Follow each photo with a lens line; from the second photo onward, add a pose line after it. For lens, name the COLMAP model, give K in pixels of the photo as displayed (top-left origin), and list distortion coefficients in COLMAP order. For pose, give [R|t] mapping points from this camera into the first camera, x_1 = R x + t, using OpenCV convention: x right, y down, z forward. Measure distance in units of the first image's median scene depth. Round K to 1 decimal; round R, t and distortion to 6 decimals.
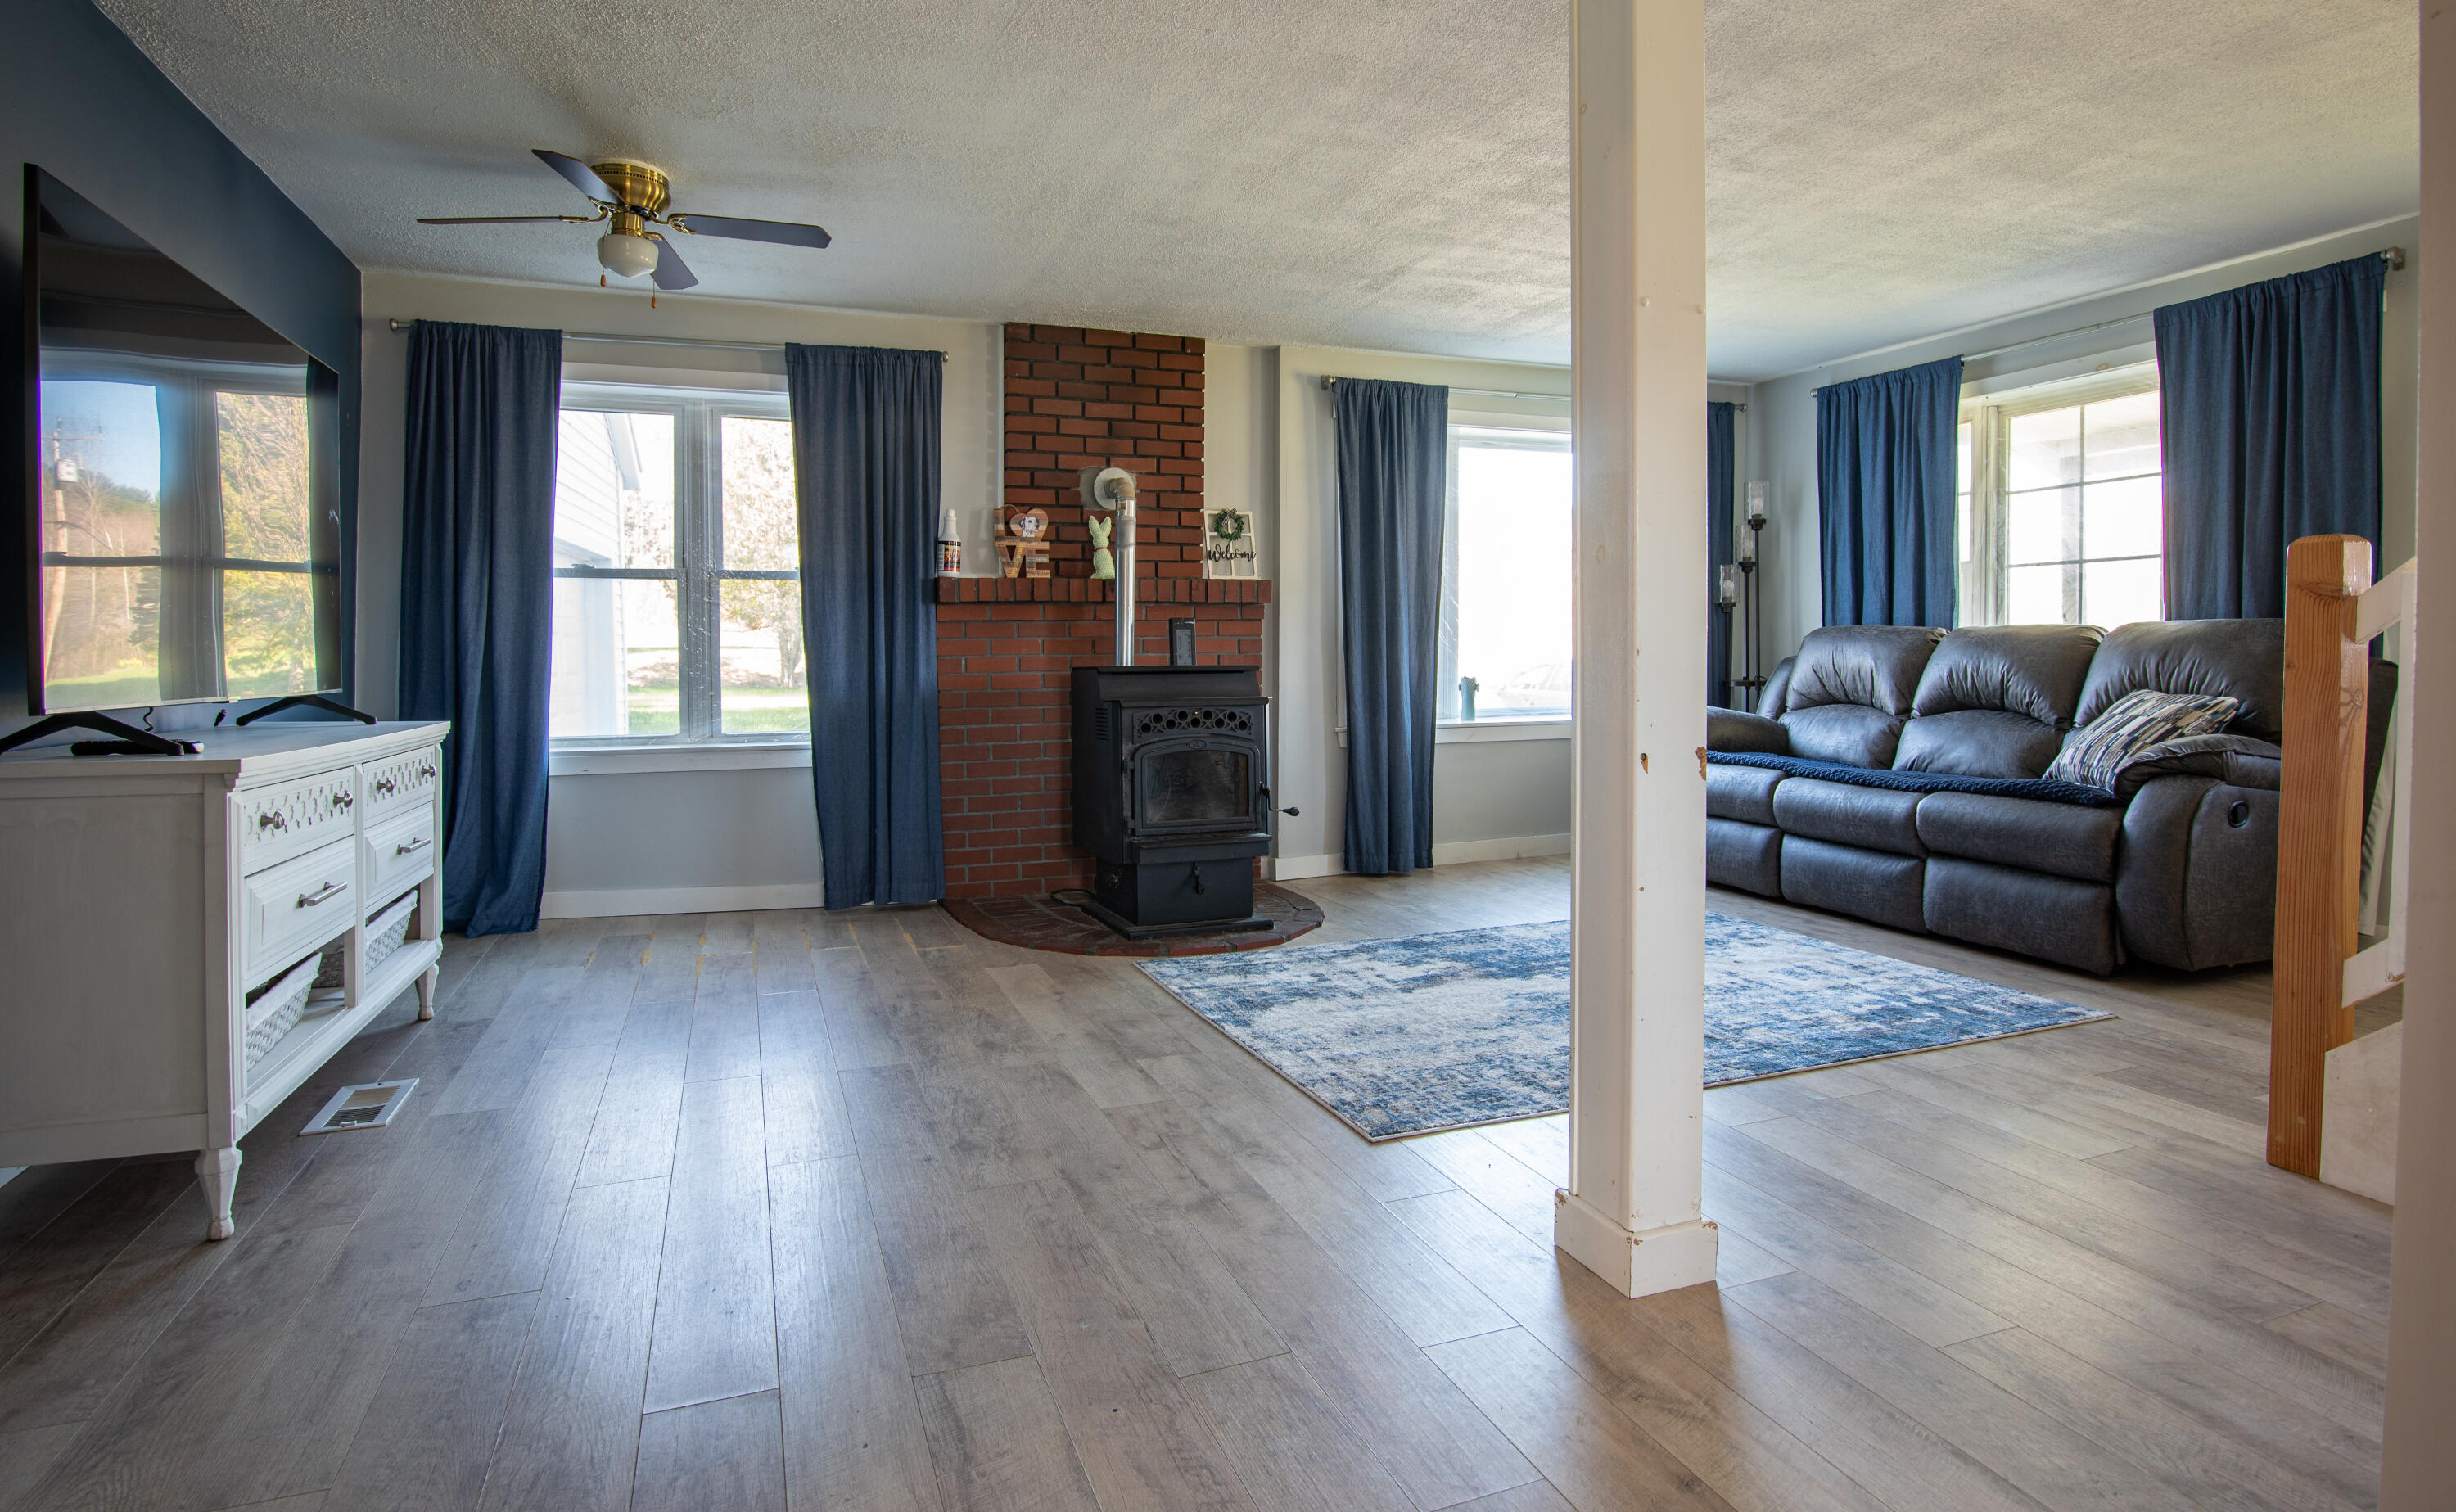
lens RADIAL K [[1249.8, 0, 1221.5], [0, 1249.8, 683.8], [0, 0, 1]] dist [-0.015646, 0.000057]
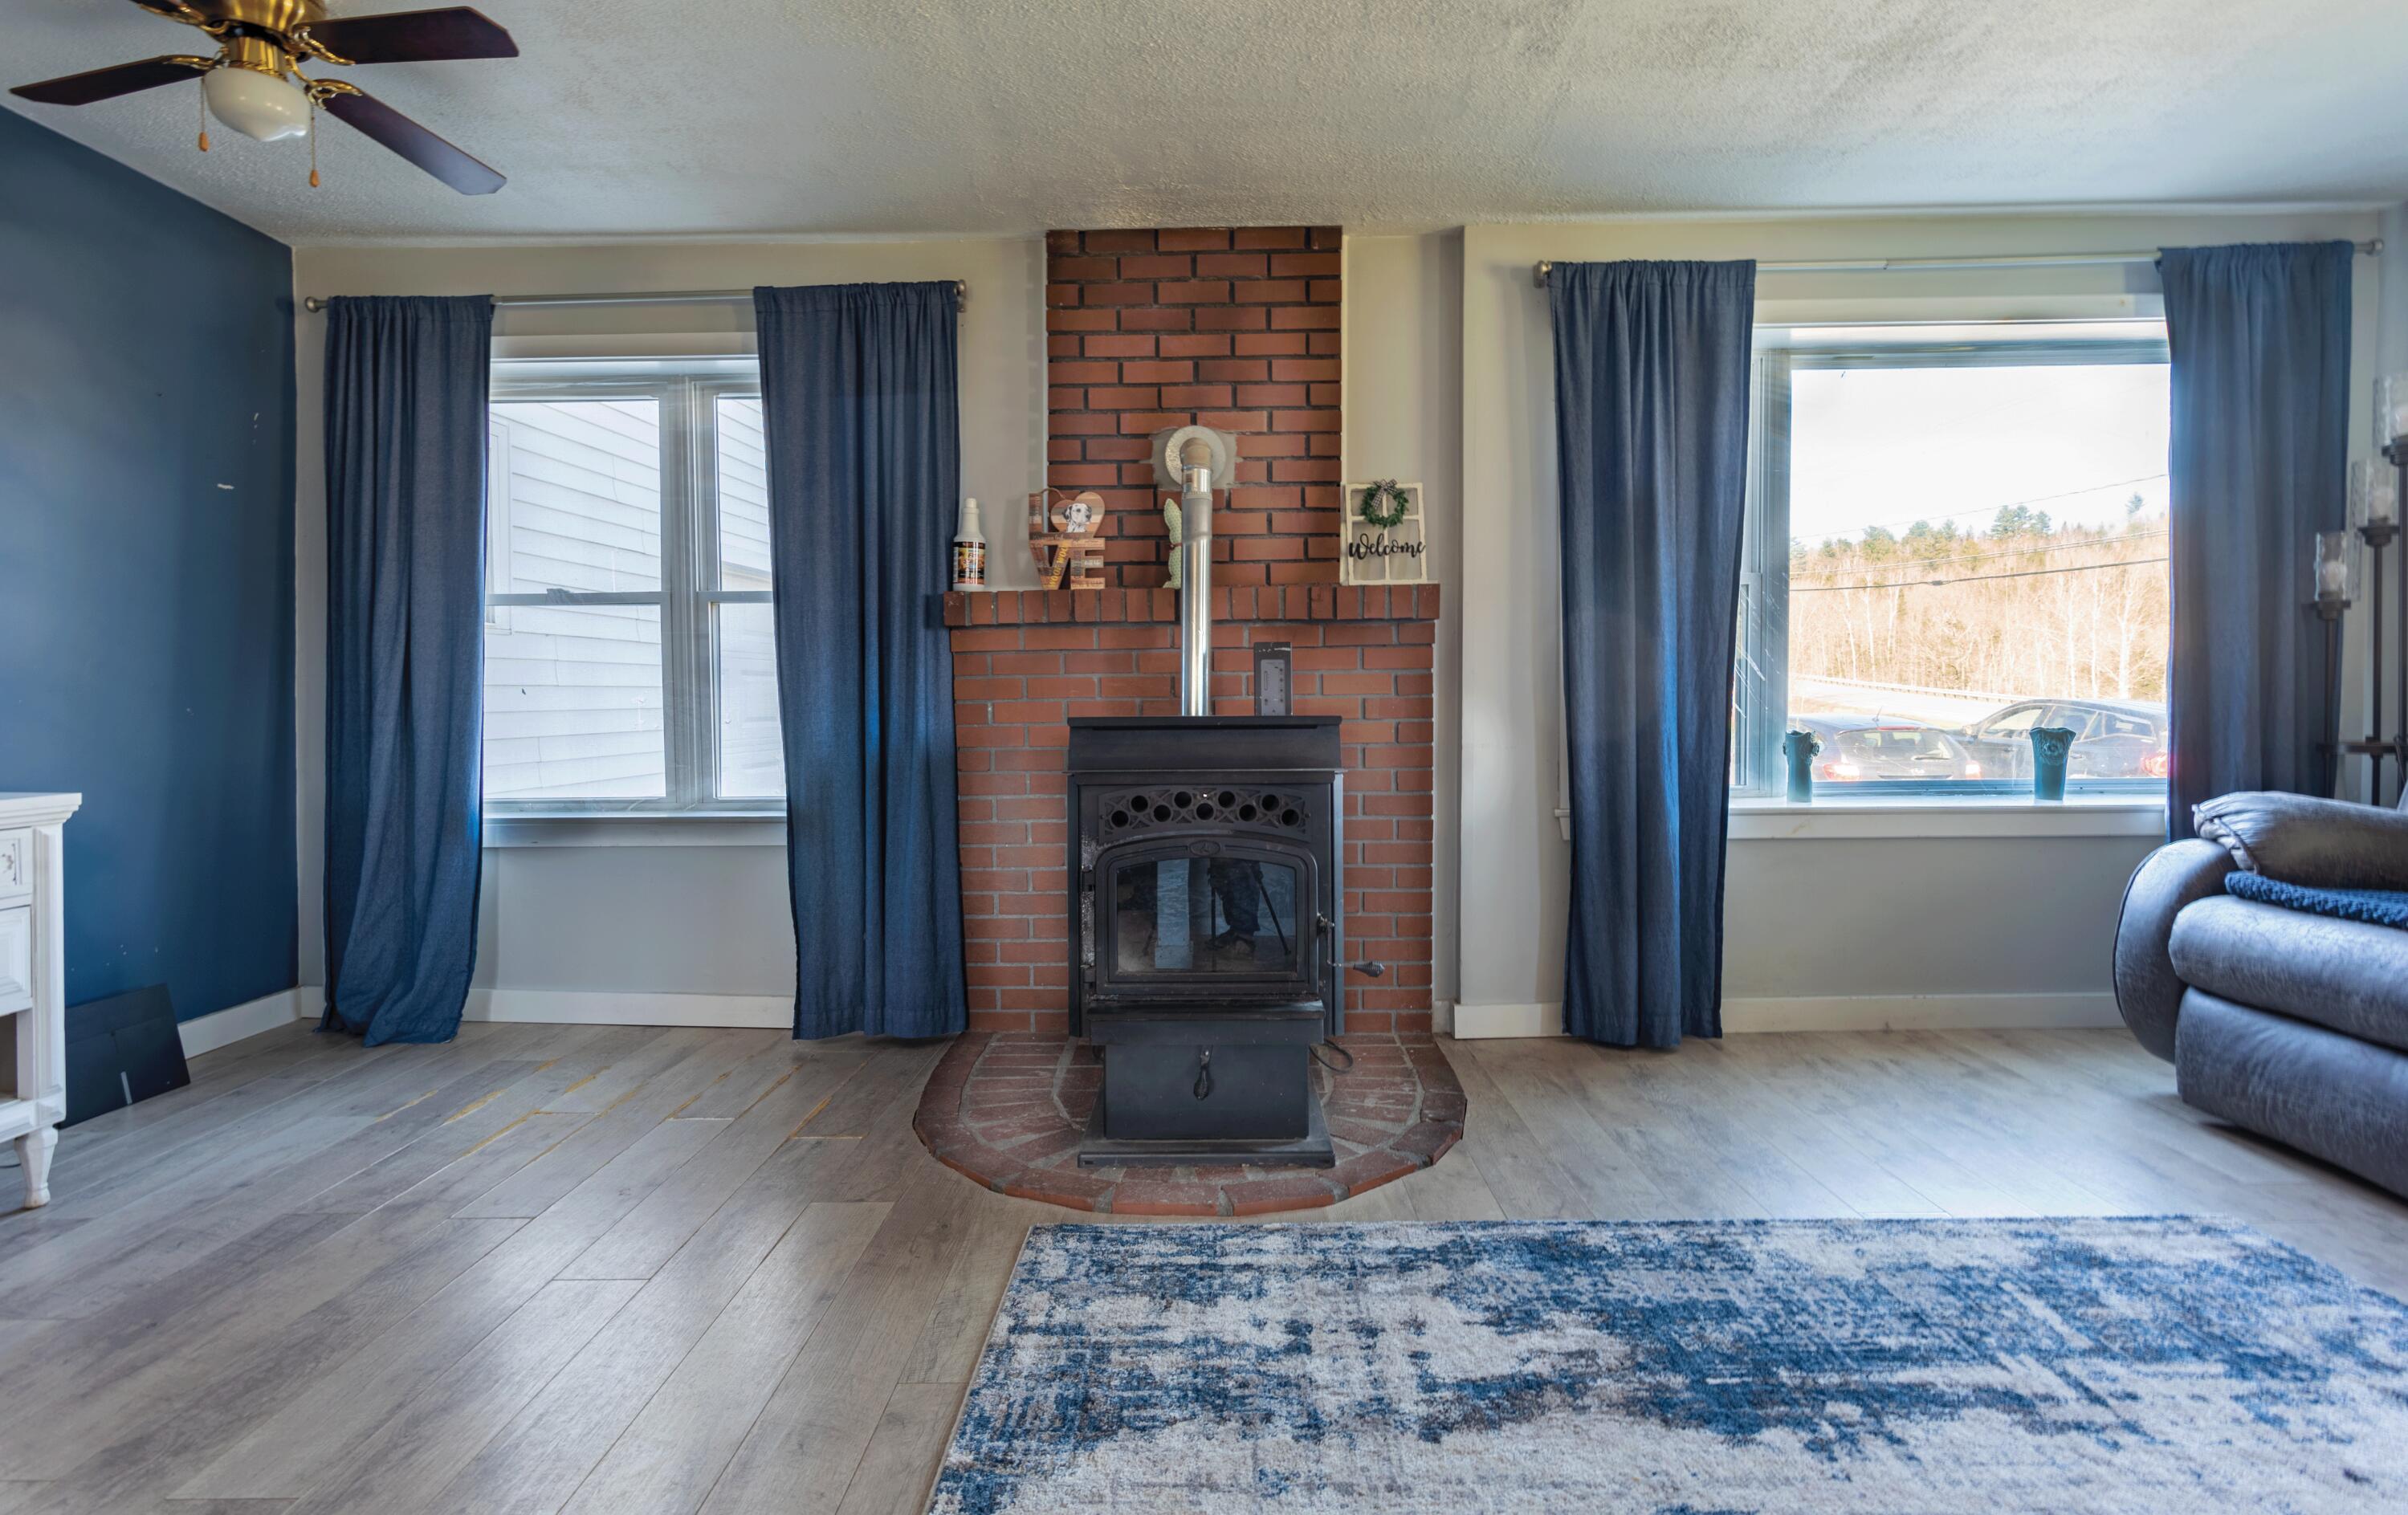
lens RADIAL K [[1187.9, 0, 1209.3], [0, 1187.9, 729.4], [0, 0, 1]] dist [0.002245, -0.000562]
pose [[0.932796, 0.008854, -0.360297, 0.159120], [-0.006341, 0.999947, 0.008156, -0.011481], [0.360350, -0.005323, 0.932802, 0.394414]]
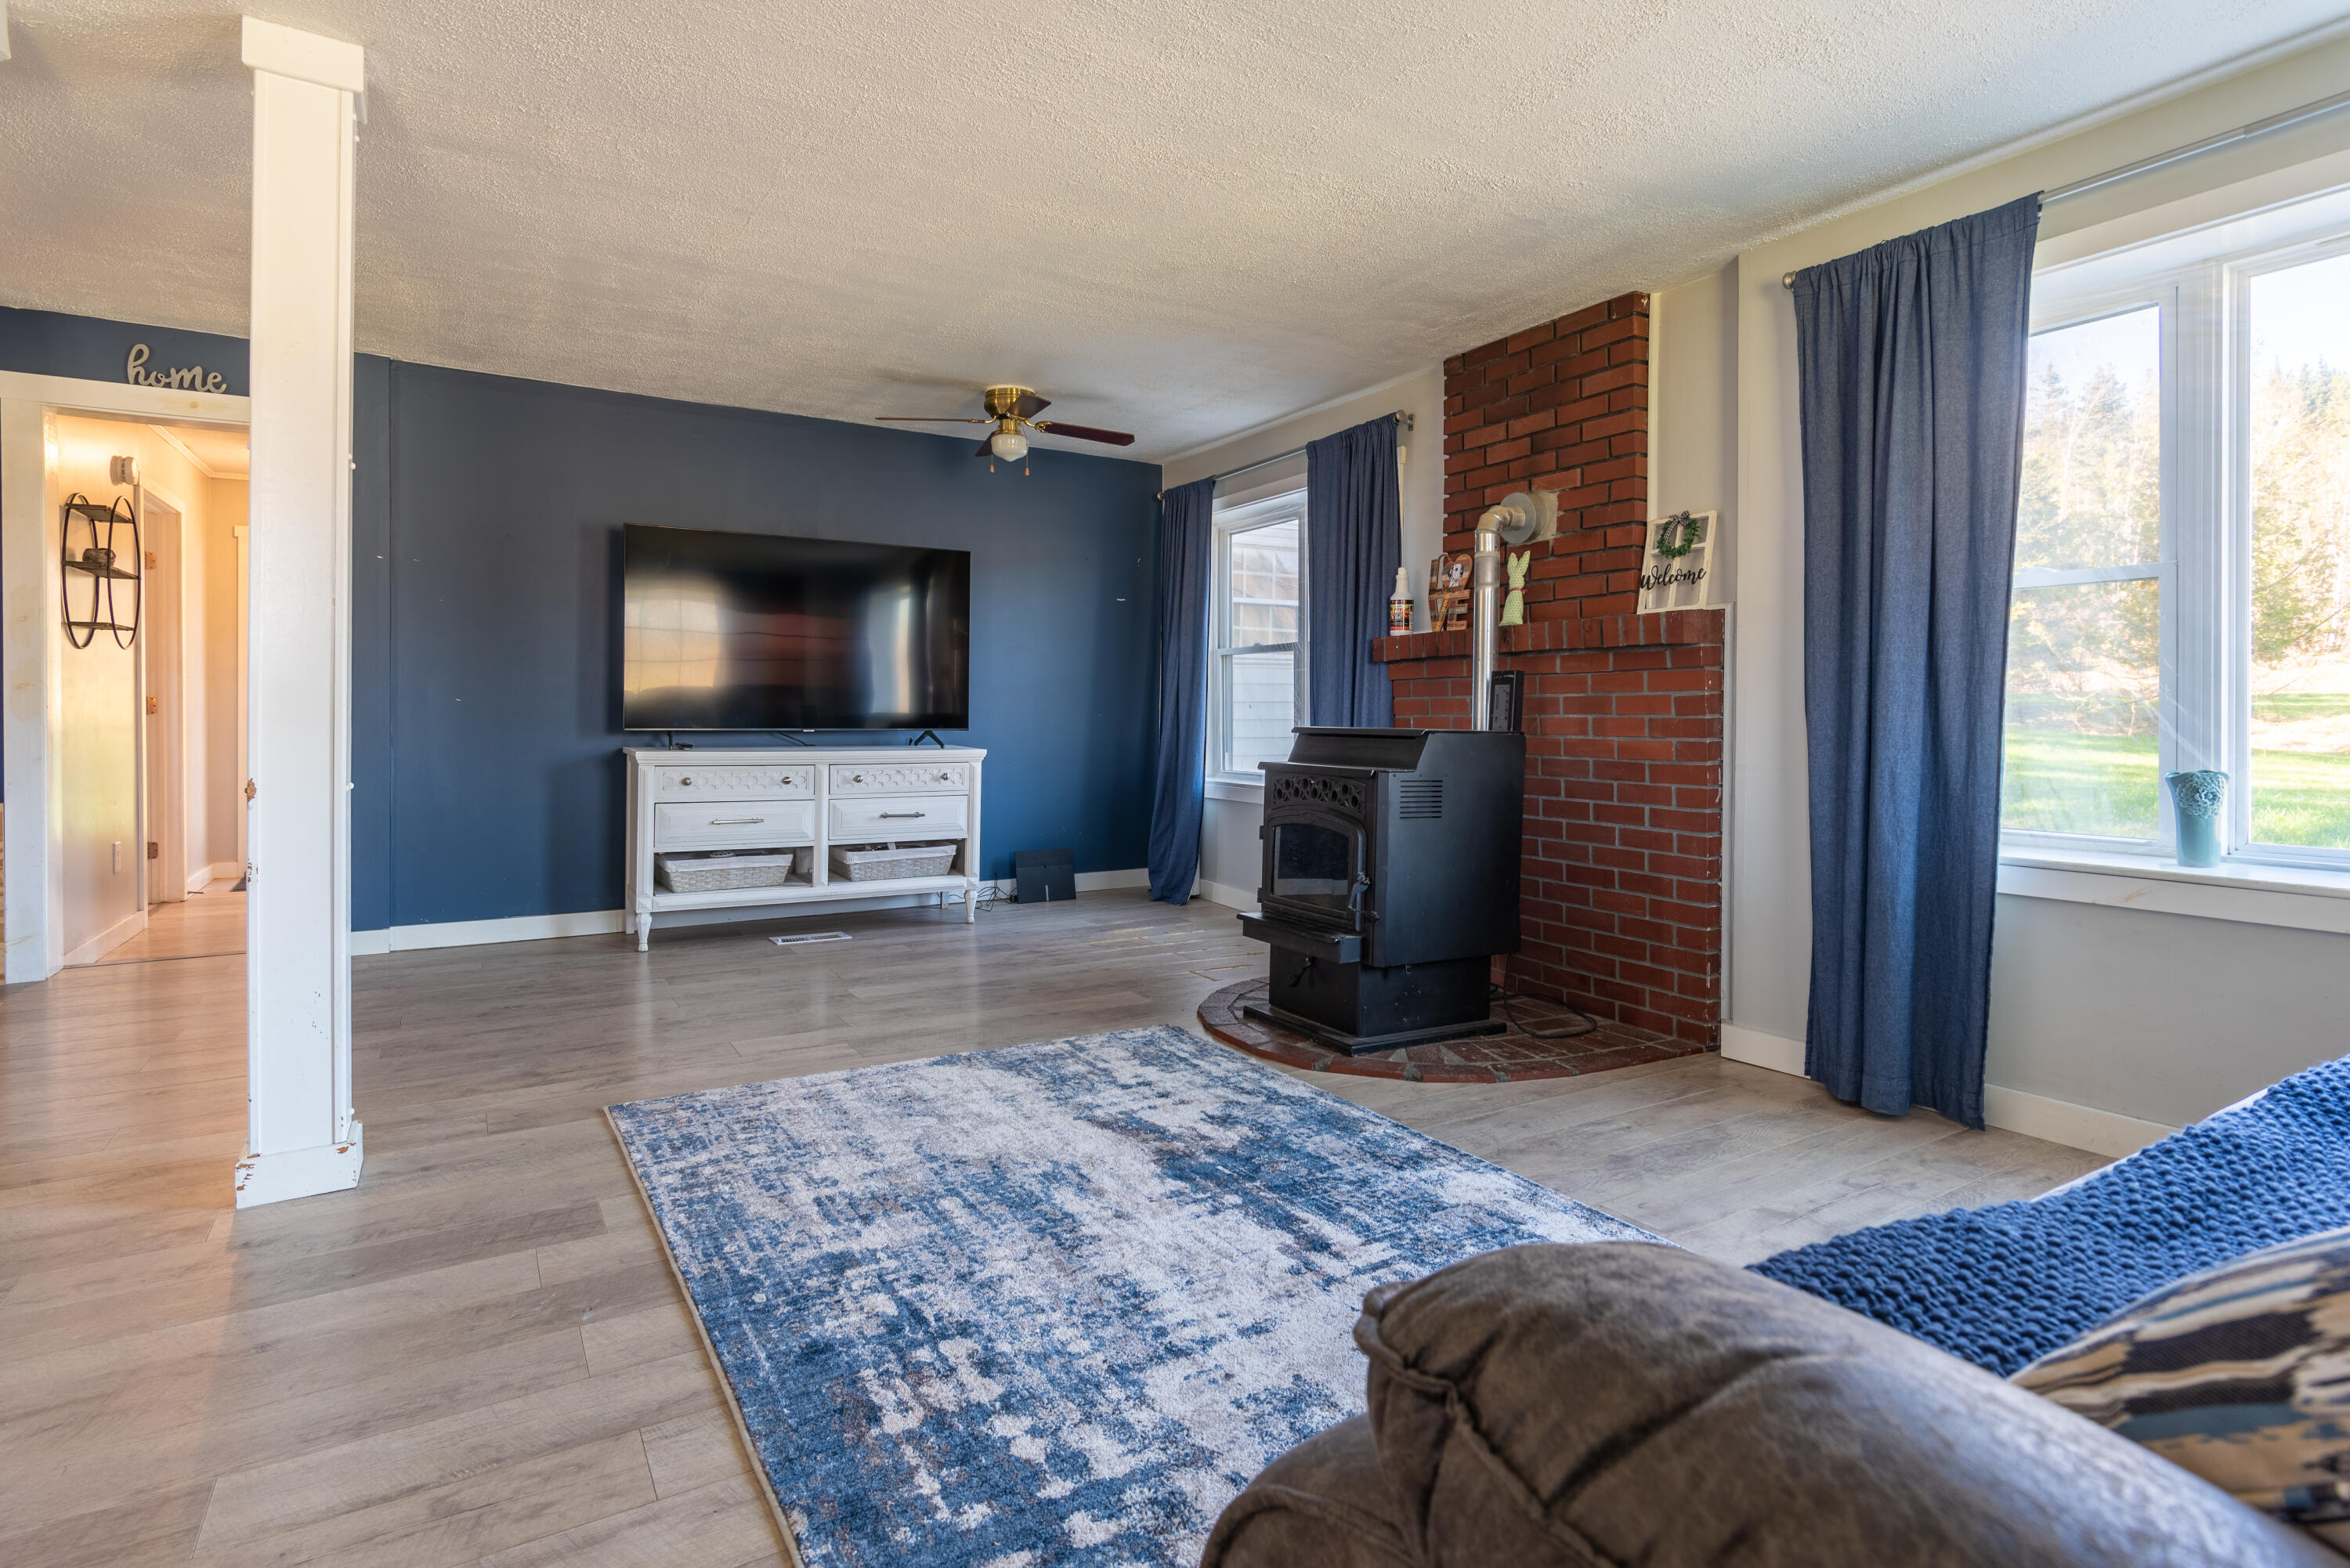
lens RADIAL K [[1165.3, 0, 1172.3], [0, 1165.3, 721.2], [0, 0, 1]] dist [-0.001983, -0.000505]
pose [[0.185290, 0.014591, -0.982576, 0.645486], [-0.030380, 0.999497, 0.009113, -0.019961], [0.982214, 0.028162, 0.185640, 0.635588]]
